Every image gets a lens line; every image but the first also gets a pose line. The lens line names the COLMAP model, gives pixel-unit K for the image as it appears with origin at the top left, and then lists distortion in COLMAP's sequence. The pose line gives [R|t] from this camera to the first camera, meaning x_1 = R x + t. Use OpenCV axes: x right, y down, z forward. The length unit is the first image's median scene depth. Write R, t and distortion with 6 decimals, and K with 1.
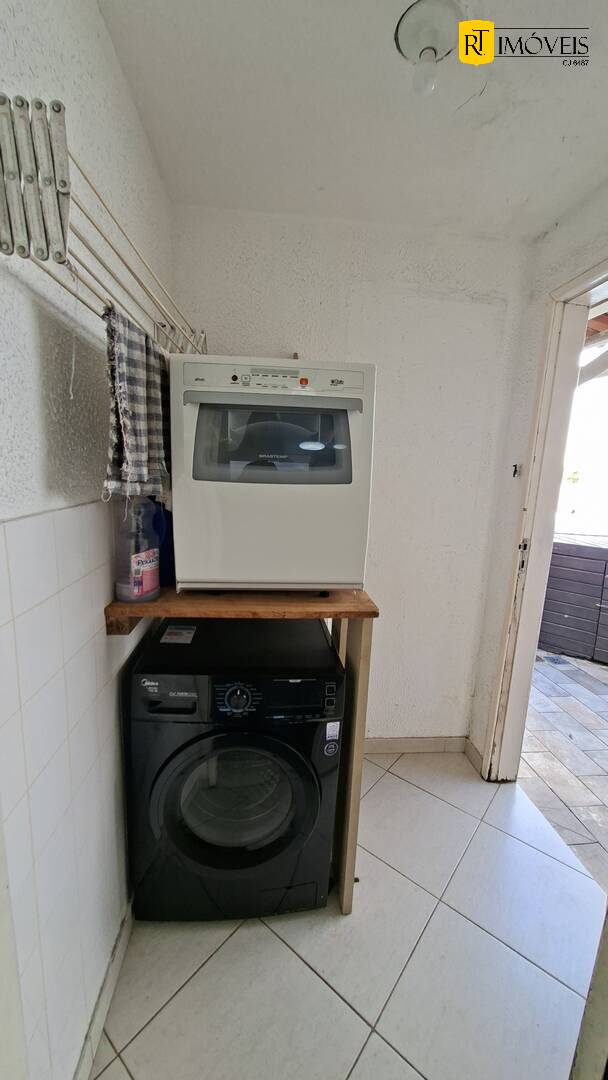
lens RADIAL K [[427.6, 0, 303.0], [0, 427.6, 540.8], [0, 0, 1]] dist [-0.001059, 0.001353]
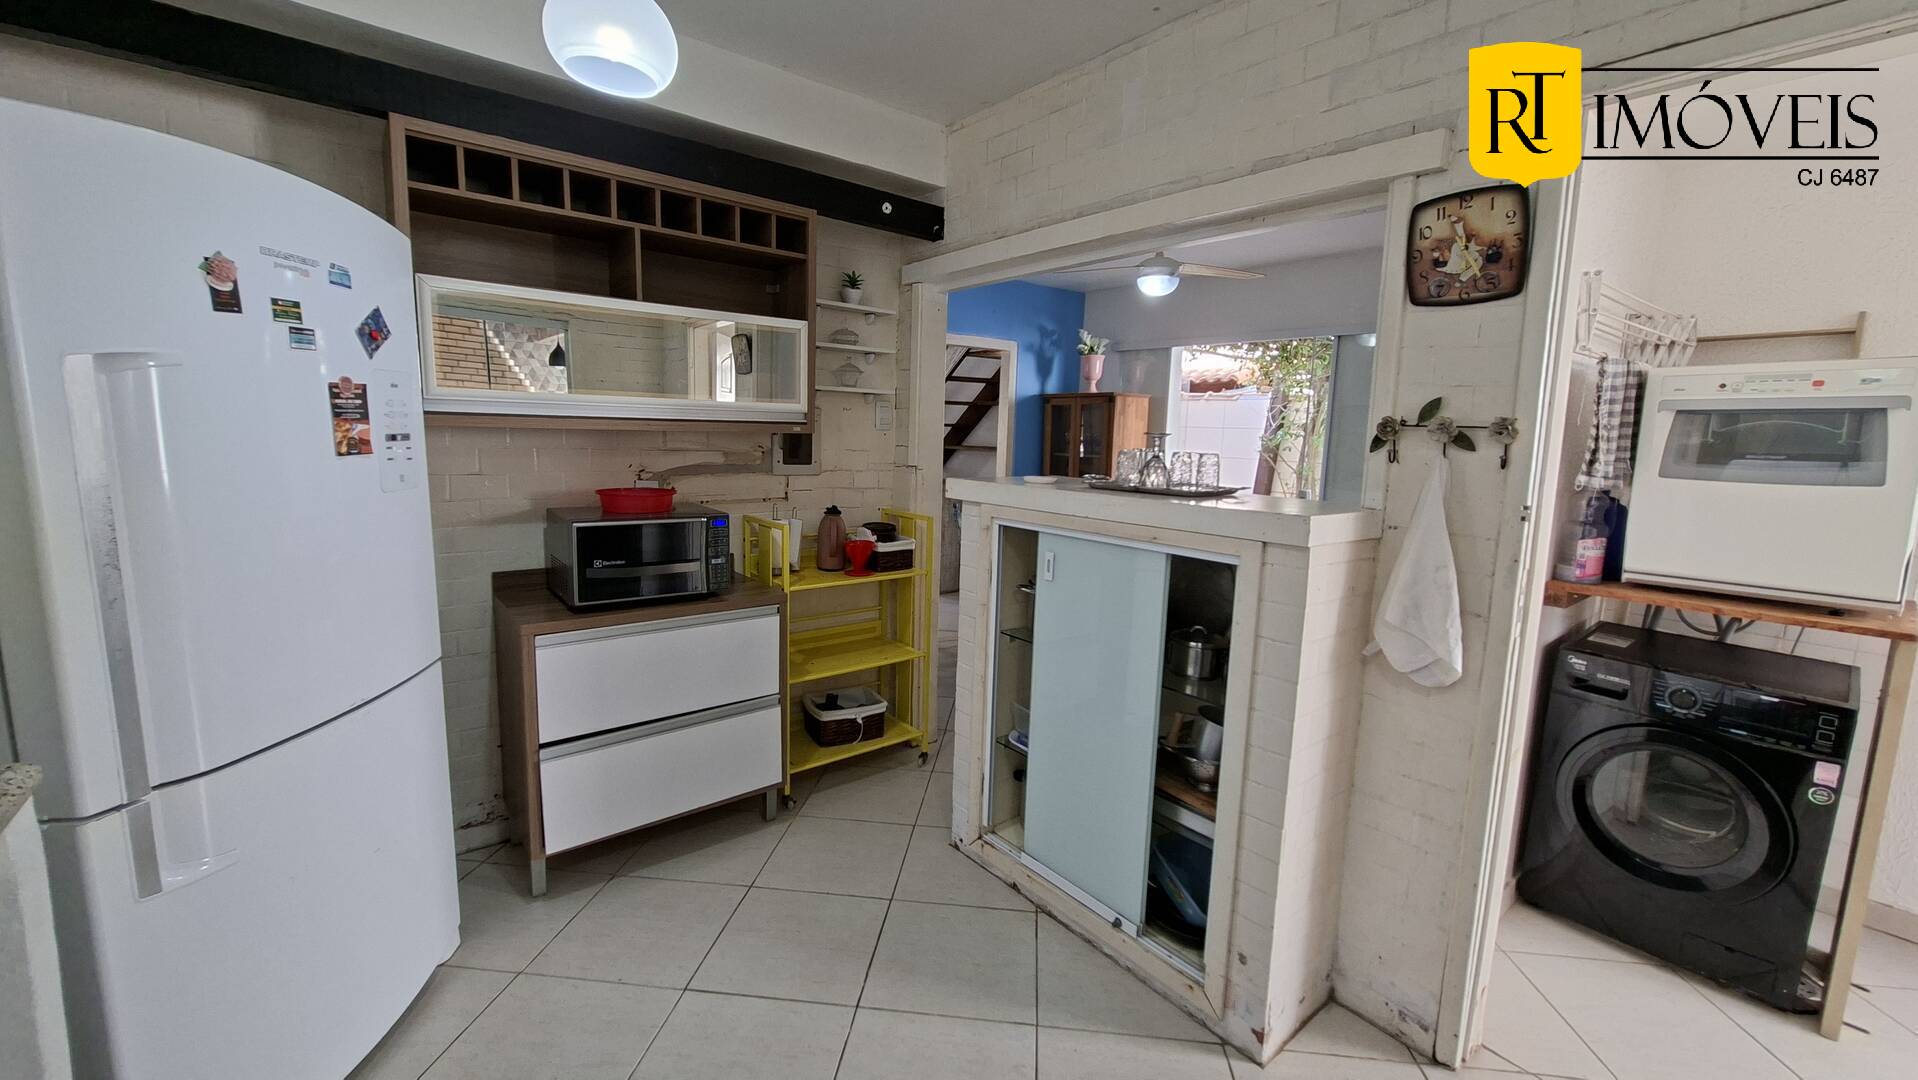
lens RADIAL K [[759.4, 0, 969.3], [0, 759.4, 533.5], [0, 0, 1]] dist [-0.001059, 0.001353]
pose [[0.569288, 0.087820, -0.817435, 0.359159], [-0.148782, 0.988867, 0.002620, 0.270099], [0.808564, 0.120128, 0.576016, -1.610665]]
